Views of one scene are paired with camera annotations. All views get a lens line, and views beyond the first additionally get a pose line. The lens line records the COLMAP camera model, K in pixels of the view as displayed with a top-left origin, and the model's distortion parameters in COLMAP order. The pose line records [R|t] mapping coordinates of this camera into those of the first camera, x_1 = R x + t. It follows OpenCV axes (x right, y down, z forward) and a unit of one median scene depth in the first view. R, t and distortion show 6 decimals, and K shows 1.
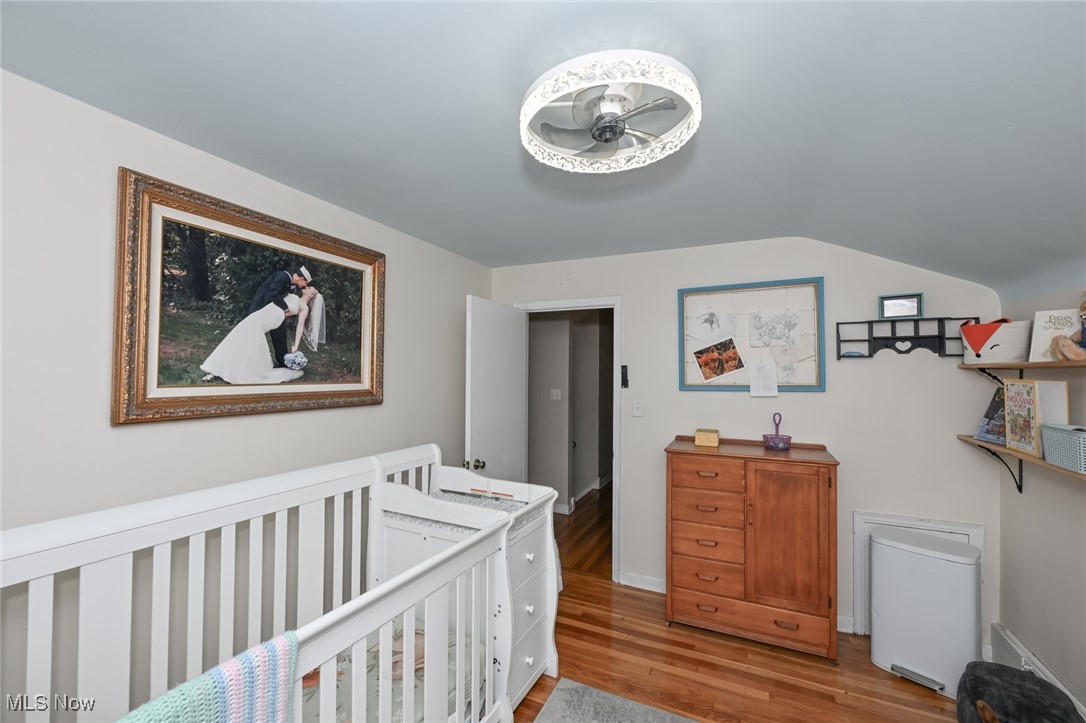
lens RADIAL K [[438.1, 0, 543.0], [0, 438.1, 361.5], [0, 0, 1]] dist [-0.008293, 0.000049]
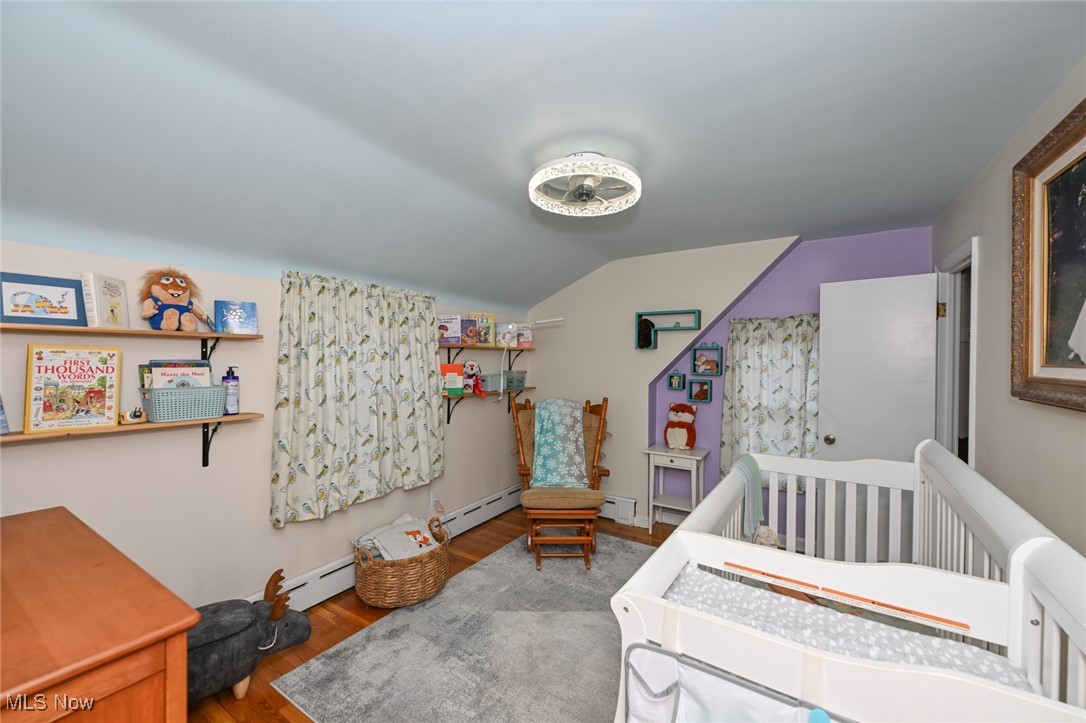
lens RADIAL K [[423.6, 0, 543.0], [0, 423.6, 361.5], [0, 0, 1]] dist [-0.001083, -0.000048]
pose [[-0.989227, -0.015883, 0.145522, 0.039104], [-0.018772, 0.999653, -0.018500, 0.052403], [-0.145178, -0.021032, -0.989182, 1.259266]]
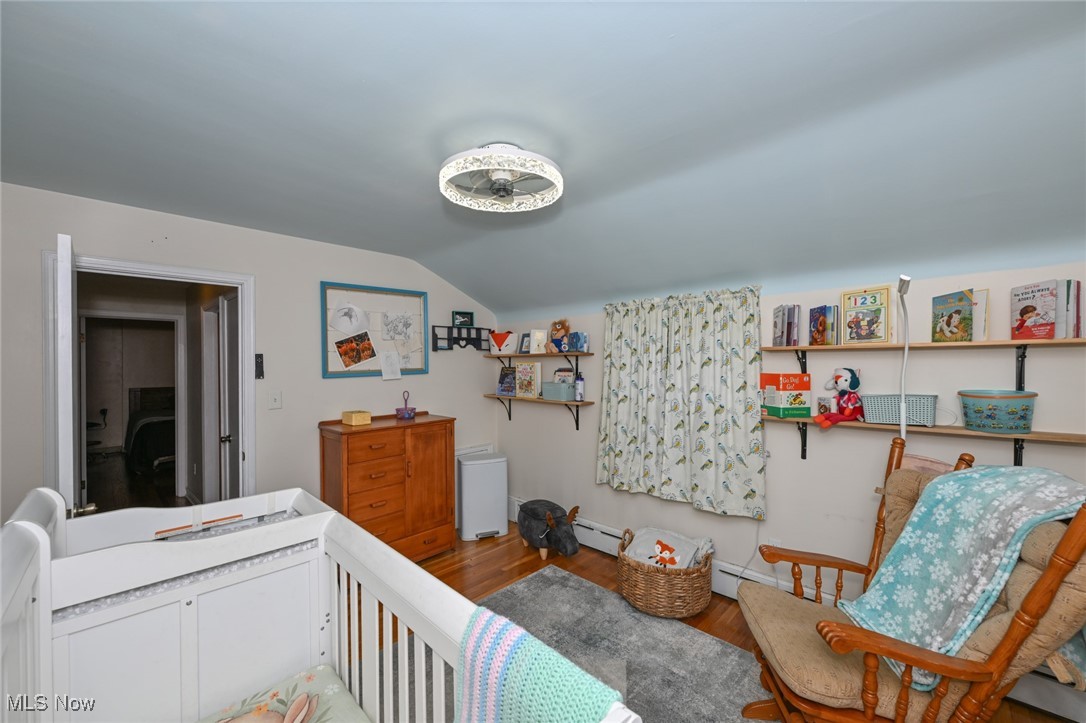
lens RADIAL K [[423.6, 0, 543.0], [0, 423.6, 361.5], [0, 0, 1]] dist [-0.001083, -0.000048]
pose [[0.324384, -0.009160, 0.945881, -0.555689], [-0.011265, 0.999845, 0.013546, 0.007496], [-0.945858, -0.015049, 0.324230, 0.205962]]
